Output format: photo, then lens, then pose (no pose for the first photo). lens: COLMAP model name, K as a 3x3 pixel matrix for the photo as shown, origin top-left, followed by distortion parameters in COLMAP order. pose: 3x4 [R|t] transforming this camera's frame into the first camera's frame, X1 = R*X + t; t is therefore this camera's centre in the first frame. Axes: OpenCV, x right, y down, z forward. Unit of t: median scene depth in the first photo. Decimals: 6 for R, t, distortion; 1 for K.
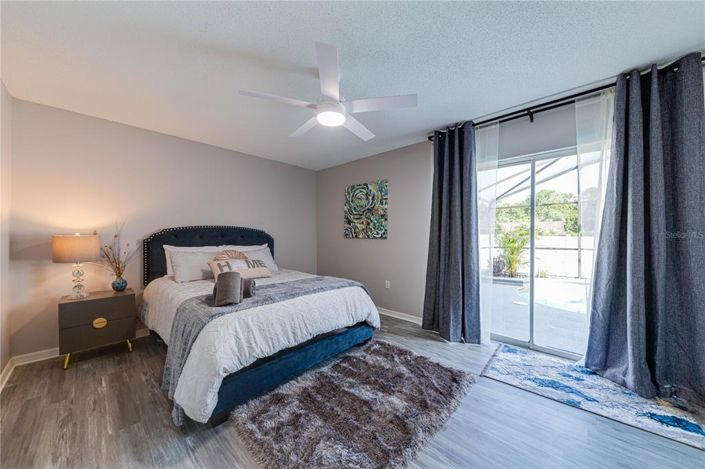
lens RADIAL K [[244.8, 0, 352.5], [0, 244.8, 234.5], [0, 0, 1]] dist [0.000092, -0.000009]
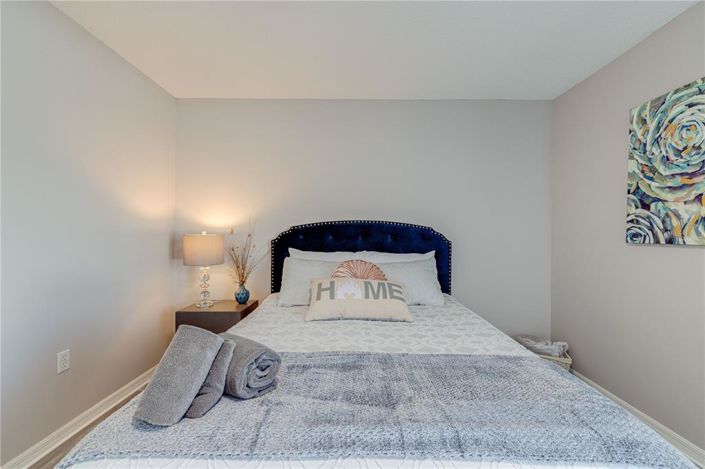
lens RADIAL K [[302.5, 0, 352.5], [0, 302.5, 234.5], [0, 0, 1]] dist [0.000762, -0.000036]
pose [[0.685384, 0.003025, -0.728176, 0.021202], [-0.004373, 0.999990, 0.000038, 0.001452], [0.728169, 0.003158, 0.685390, 0.460920]]
